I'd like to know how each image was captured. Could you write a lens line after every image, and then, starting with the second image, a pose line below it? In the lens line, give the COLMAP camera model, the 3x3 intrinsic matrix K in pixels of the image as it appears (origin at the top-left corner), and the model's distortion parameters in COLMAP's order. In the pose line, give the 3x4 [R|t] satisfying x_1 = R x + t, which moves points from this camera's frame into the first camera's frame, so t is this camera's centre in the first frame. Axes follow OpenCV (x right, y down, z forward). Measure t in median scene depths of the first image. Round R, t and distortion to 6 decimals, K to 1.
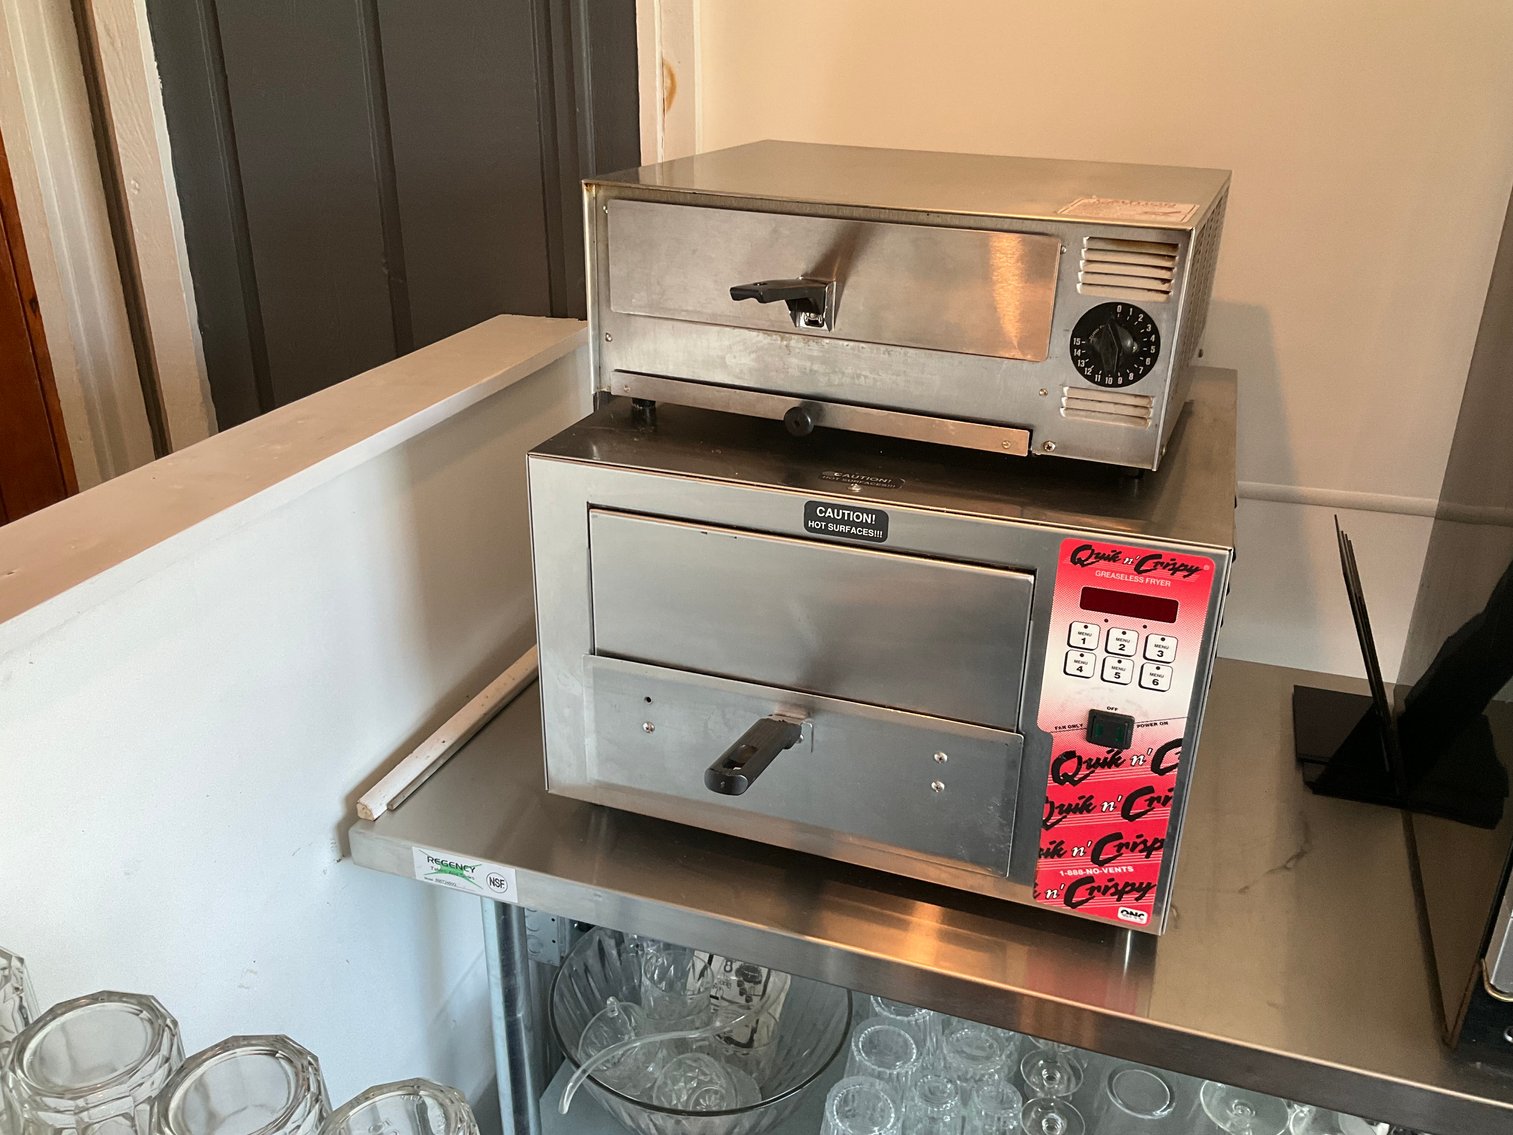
lens RADIAL K [[1250.1, 0, 754.5], [0, 1250.1, 569.2], [0, 0, 1]] dist [0.079406, -0.143432]
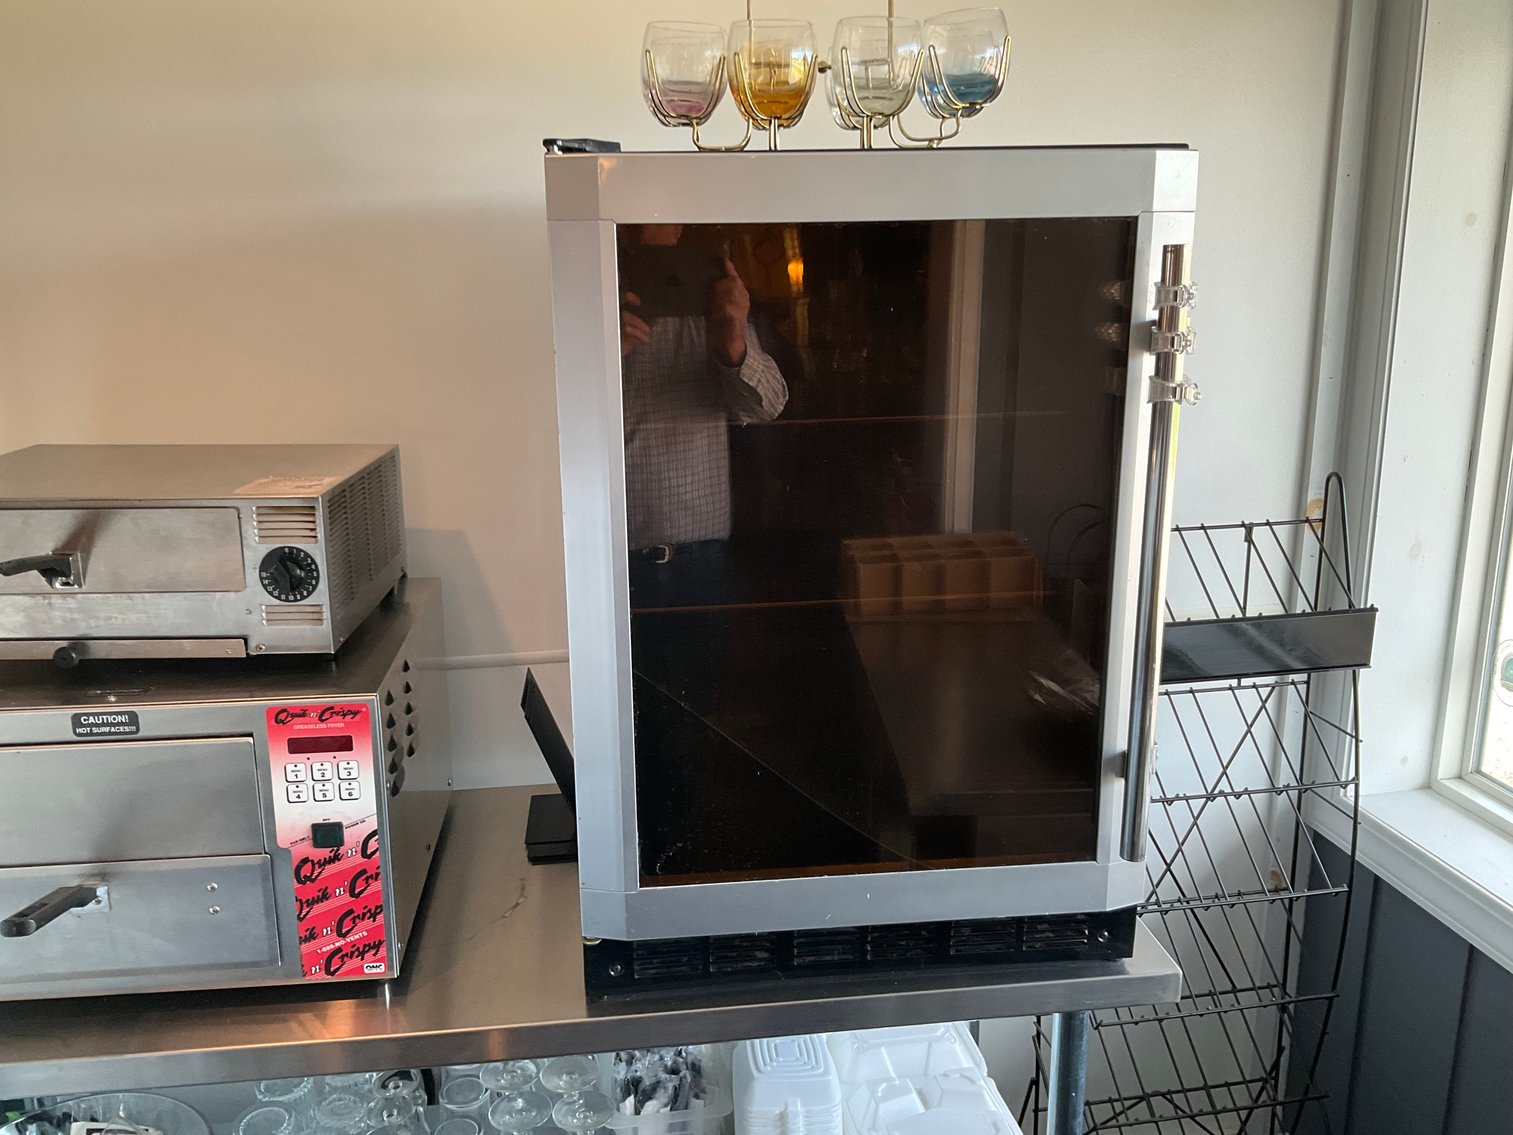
lens RADIAL K [[1250.1, 0, 765.6], [0, 1250.1, 571.9], [0, 0, 1]] dist [0.079406, -0.143432]
pose [[0.902352, -0.122580, 0.413201, 0.172082], [0.192711, 0.972281, -0.132408, 0.120109], [-0.385517, 0.199107, 0.900962, -0.536859]]
